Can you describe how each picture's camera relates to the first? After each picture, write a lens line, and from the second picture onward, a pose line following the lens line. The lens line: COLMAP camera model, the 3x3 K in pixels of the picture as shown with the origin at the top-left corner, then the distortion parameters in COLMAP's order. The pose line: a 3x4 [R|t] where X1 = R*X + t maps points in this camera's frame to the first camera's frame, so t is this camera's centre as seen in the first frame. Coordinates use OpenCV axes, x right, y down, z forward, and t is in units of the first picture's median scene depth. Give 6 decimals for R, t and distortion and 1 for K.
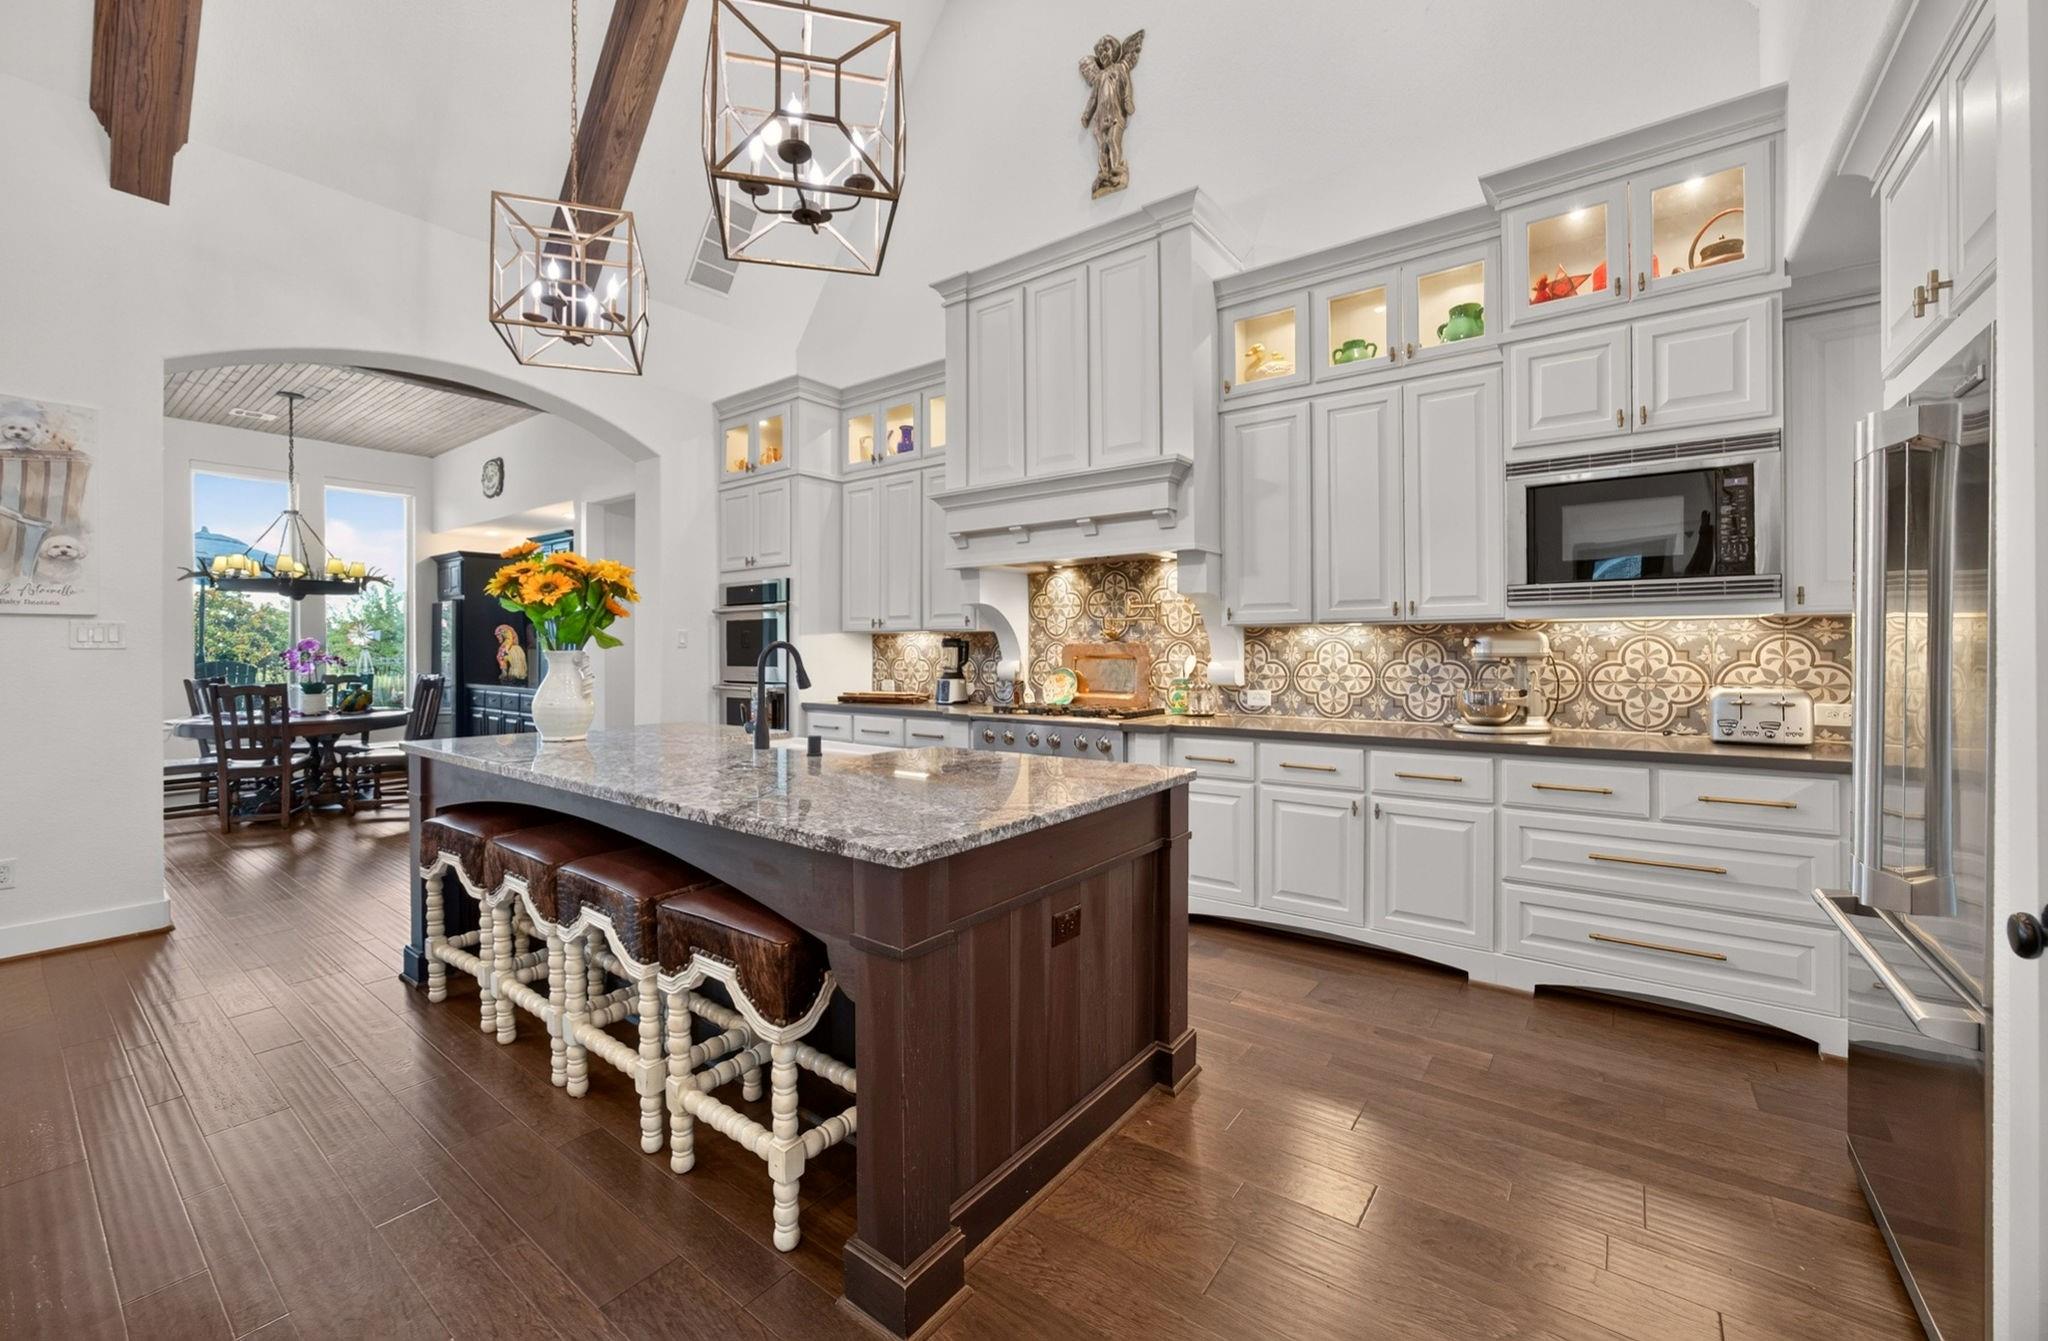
lens RADIAL K [[809.0, 0, 1019.8], [0, 809.0, 653.5], [0, 0, 1]] dist [-0.017778, 0.000067]
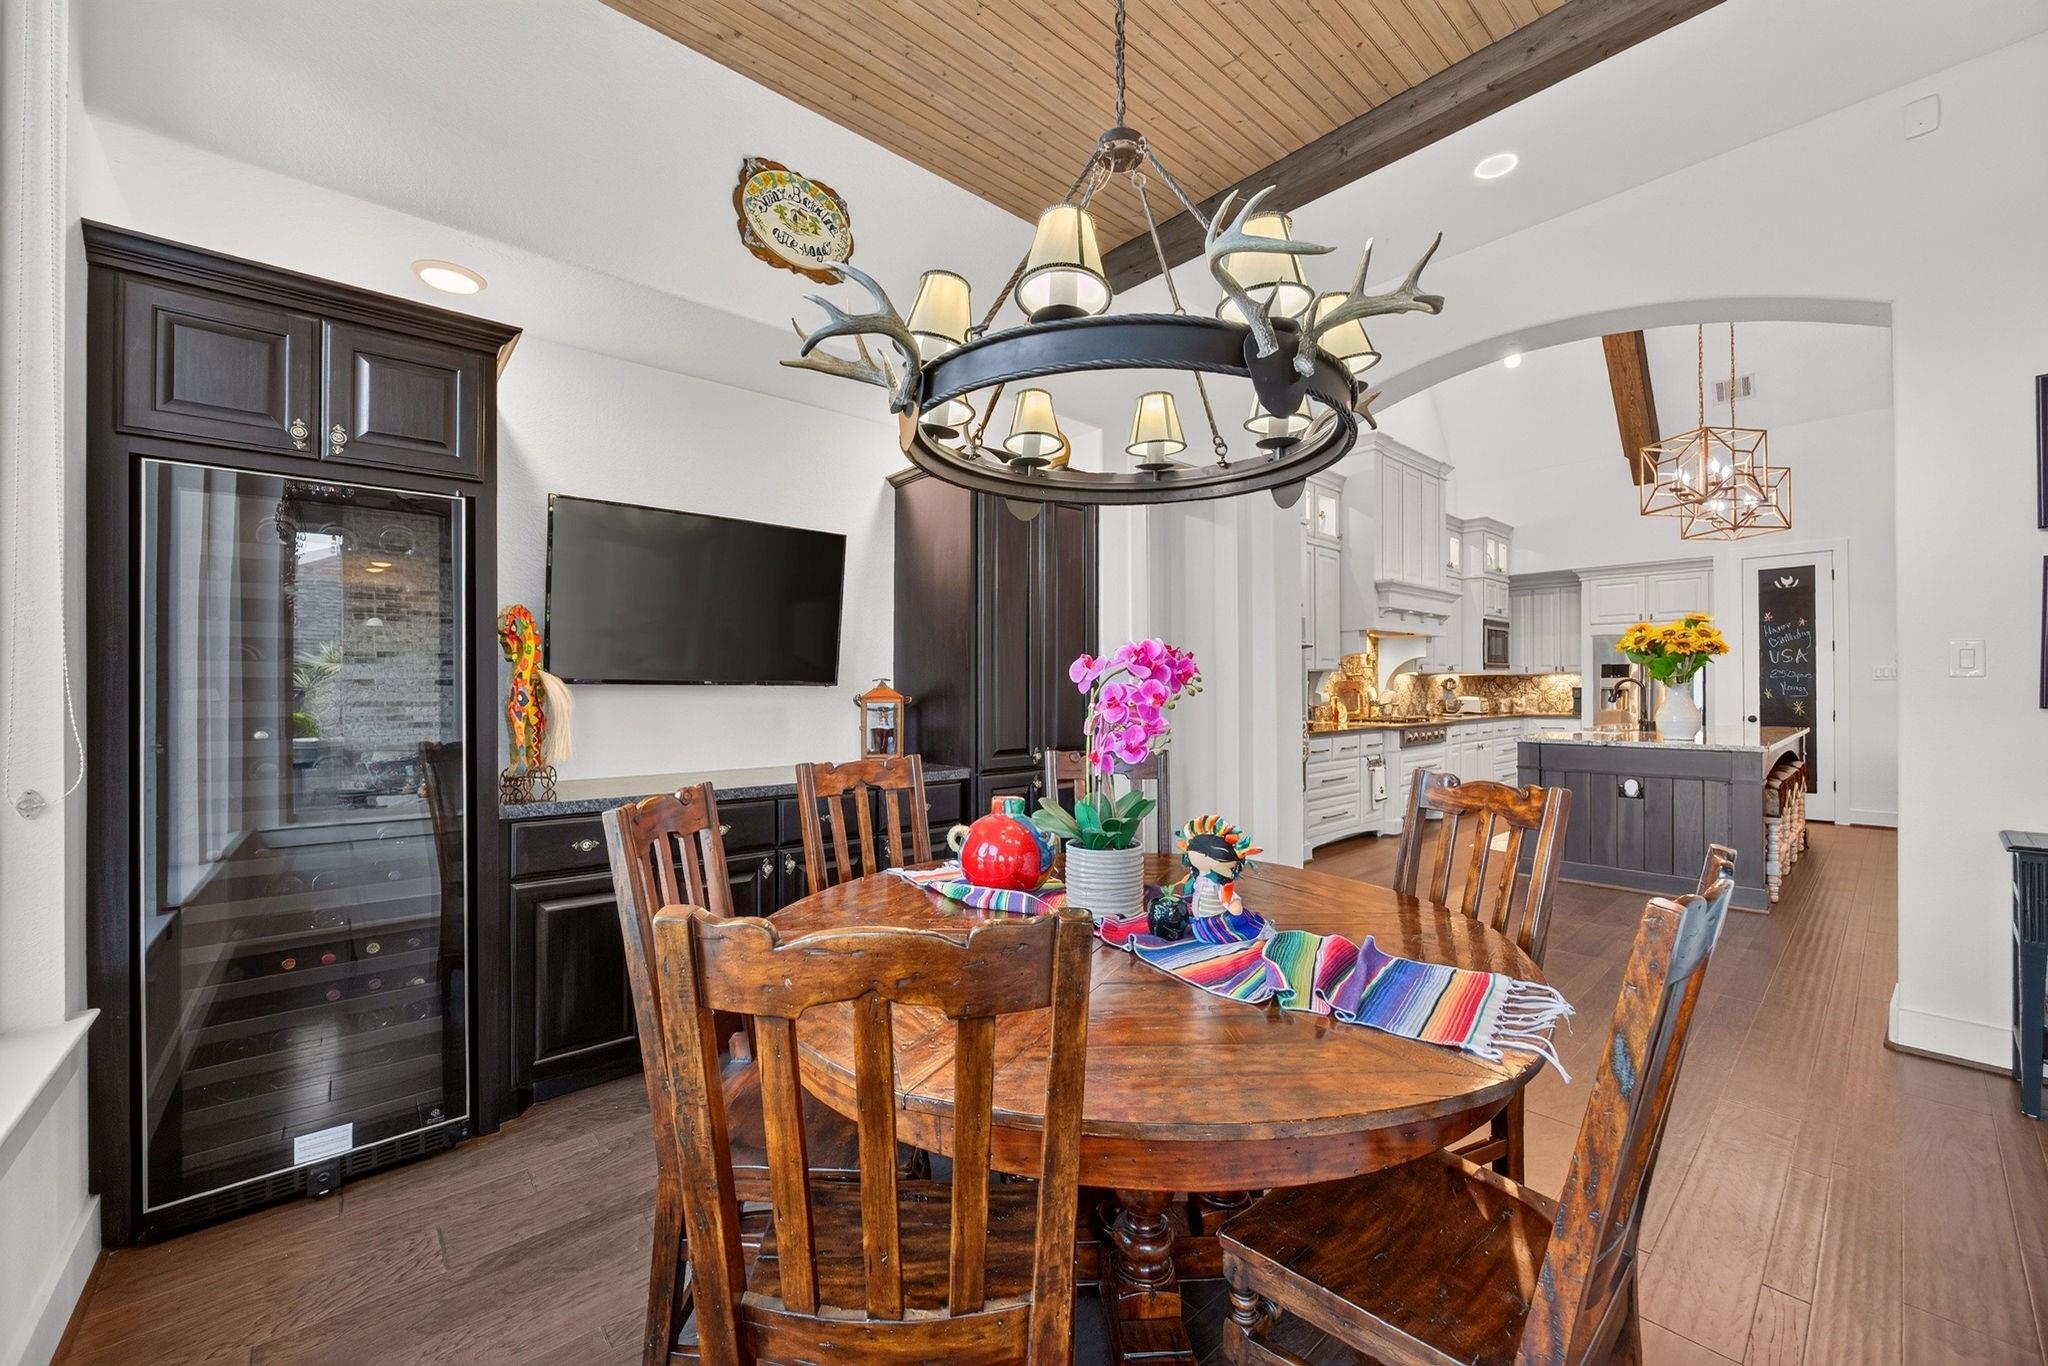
lens RADIAL K [[785.2, 0, 1024.0], [0, 785.2, 683.0], [0, 0, 1]] dist [-0.000362, -0.000076]
pose [[0.209073, 0.007148, 0.977874, -1.414903], [0.007259, 0.999934, -0.008861, 0.001176], [-0.977873, 0.008951, 0.209007, 1.152960]]
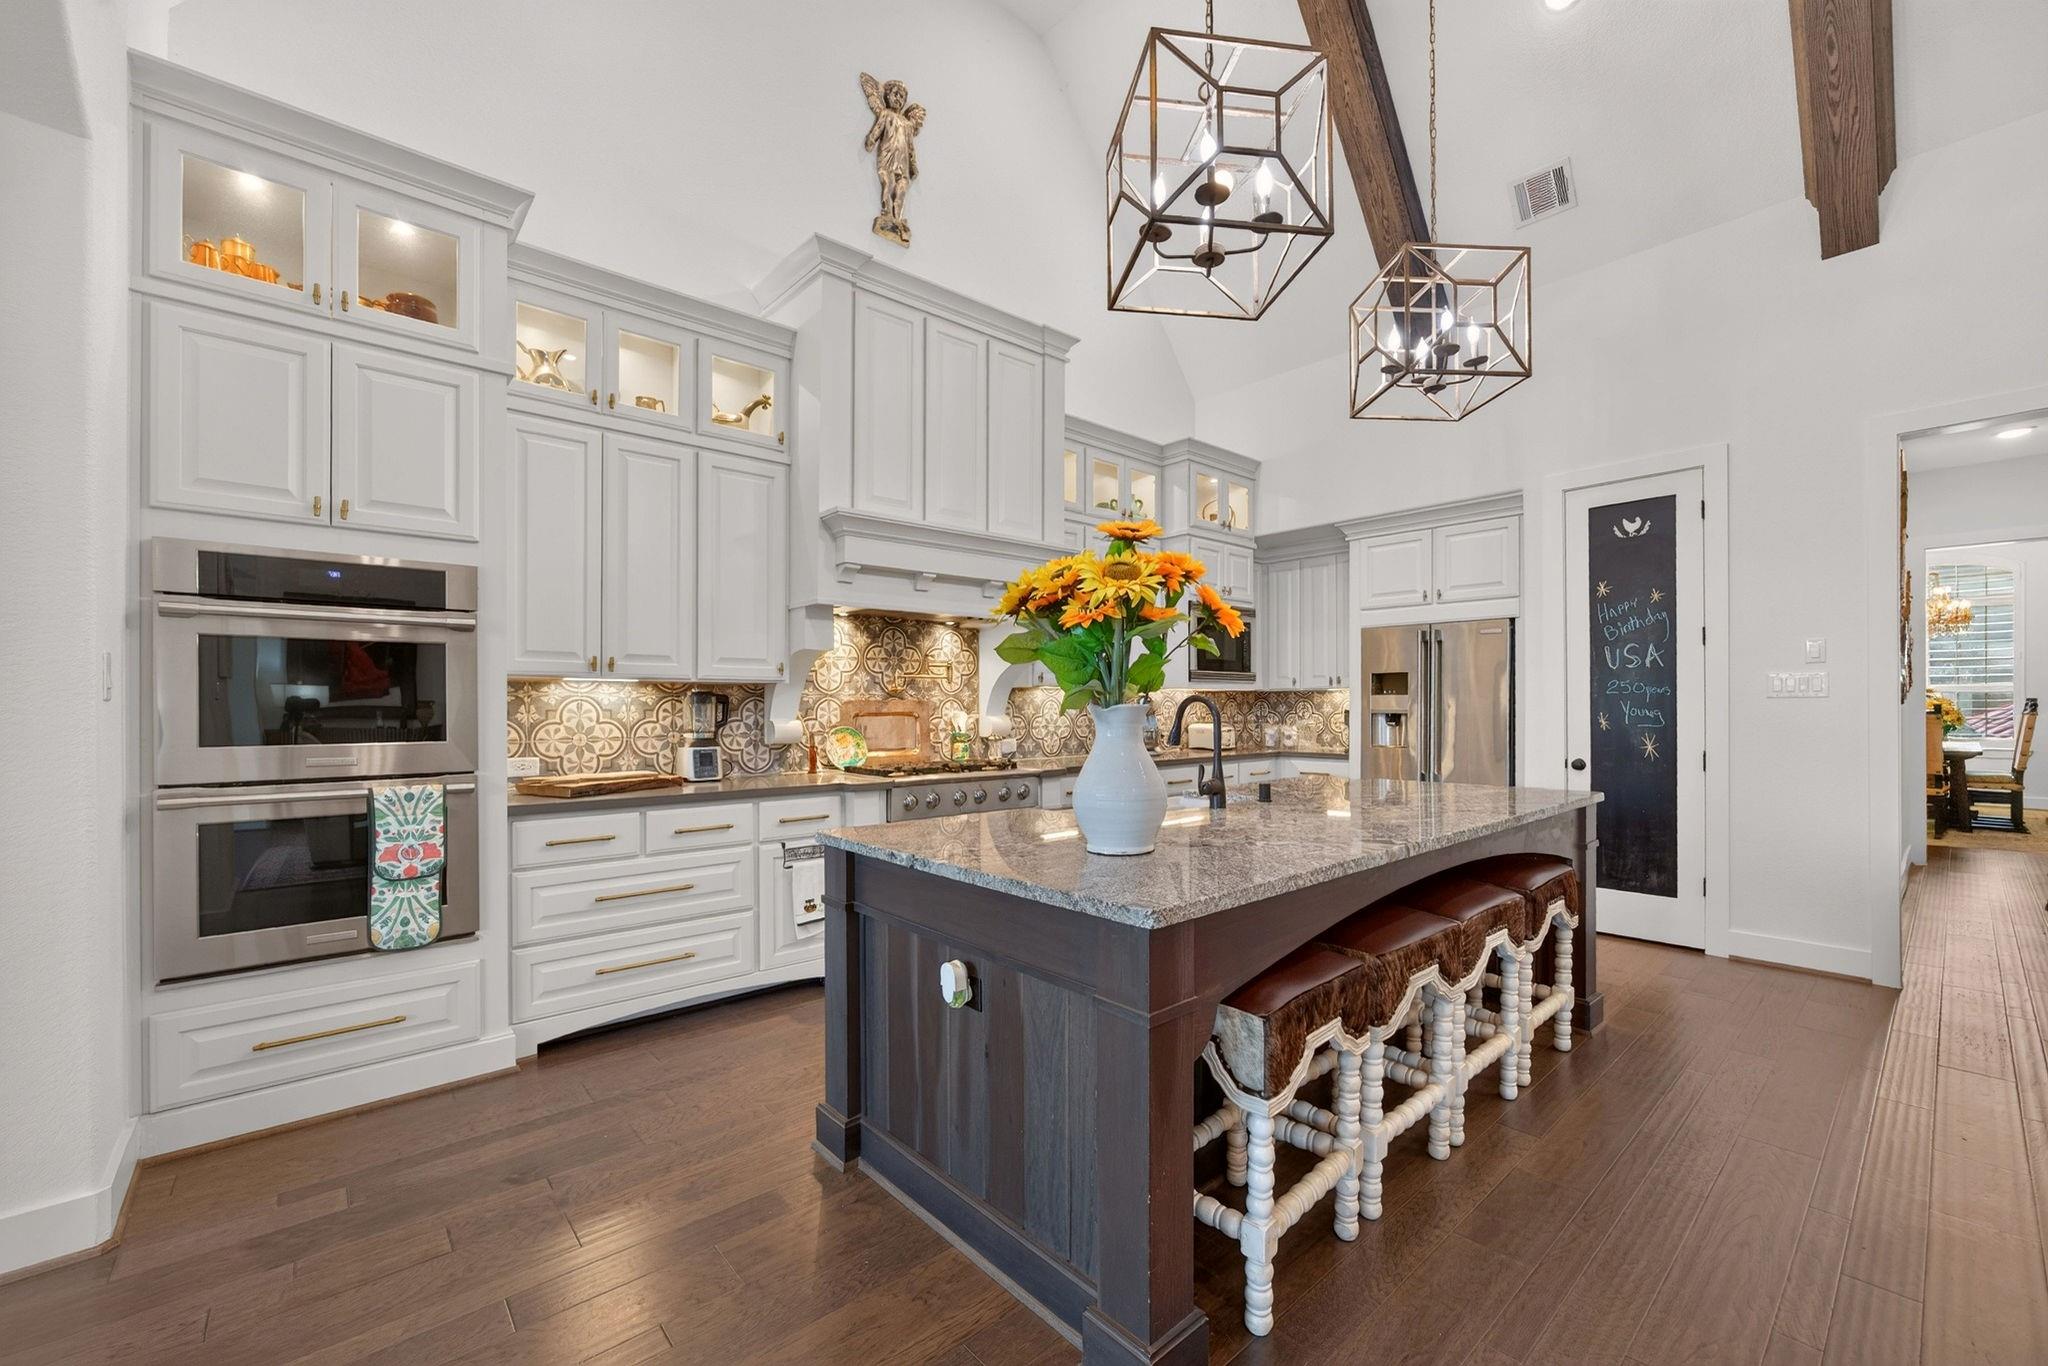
lens RADIAL K [[832.5, 0, 1024.0], [0, 832.5, 706.7], [0, 0, 1]] dist [-0.000249, 0.000027]
pose [[0.212089, 0.001208, 0.977250, -0.729618], [0.007995, 0.999964, -0.002971, -0.000053], [-0.977218, 0.008443, 0.212072, 0.545307]]
